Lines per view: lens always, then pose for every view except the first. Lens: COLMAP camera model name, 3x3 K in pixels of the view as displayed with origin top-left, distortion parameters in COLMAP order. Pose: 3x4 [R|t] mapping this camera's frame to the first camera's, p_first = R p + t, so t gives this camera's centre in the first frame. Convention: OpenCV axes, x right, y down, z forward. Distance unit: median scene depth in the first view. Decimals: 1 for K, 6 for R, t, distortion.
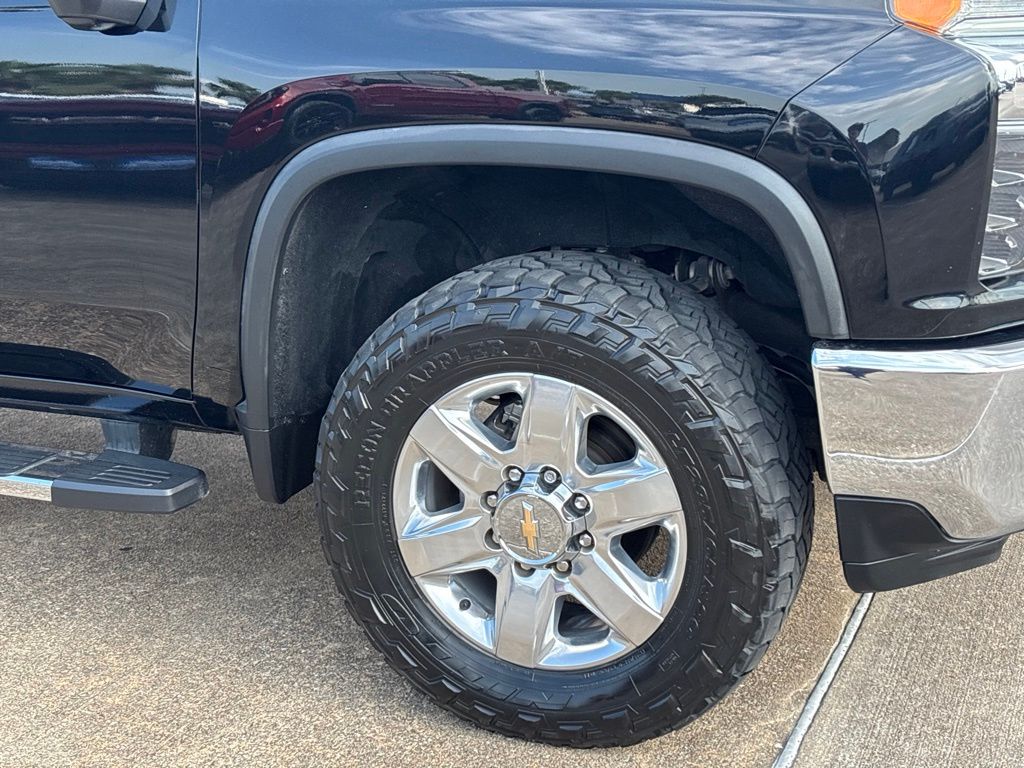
lens RADIAL K [[1422.9, 0, 512.0], [0, 1422.9, 384.0], [0, 0, 1]] dist [0.074741, -0.074749]
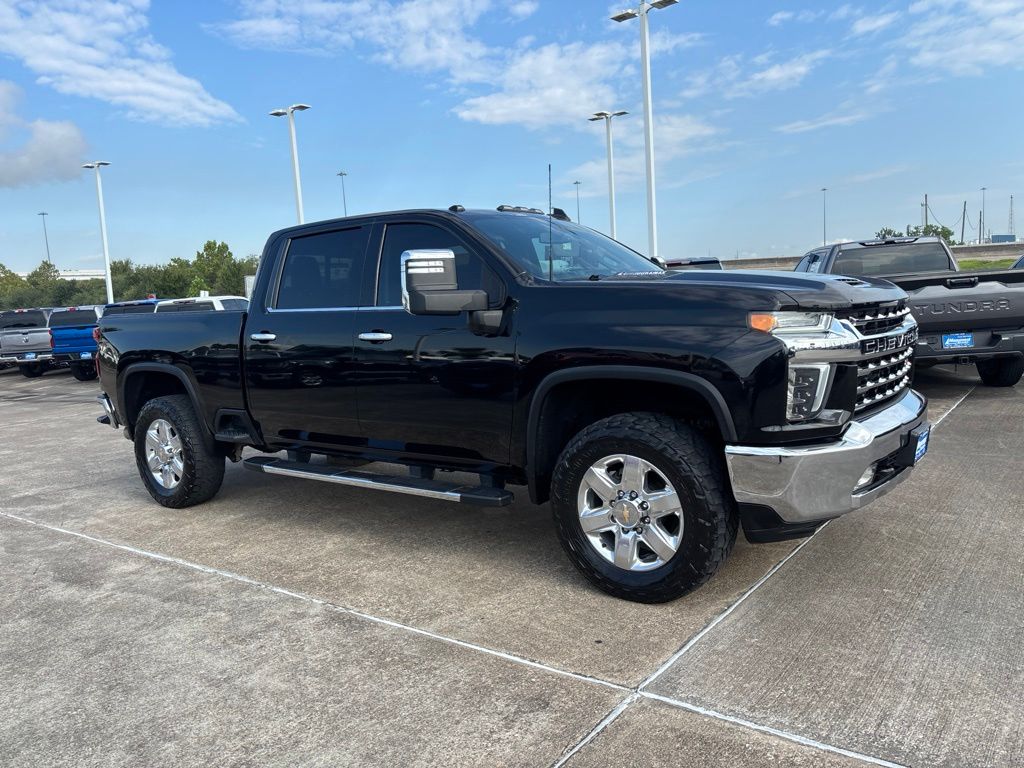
lens RADIAL K [[768.1, 0, 523.0], [0, 768.1, 390.0], [0, 0, 1]] dist [0.026315, -0.009450]
pose [[0.965630, 0.002723, -0.259908, 0.199674], [-0.047269, 0.985110, -0.165298, 0.119729], [0.255588, 0.171902, 0.951380, -0.459446]]
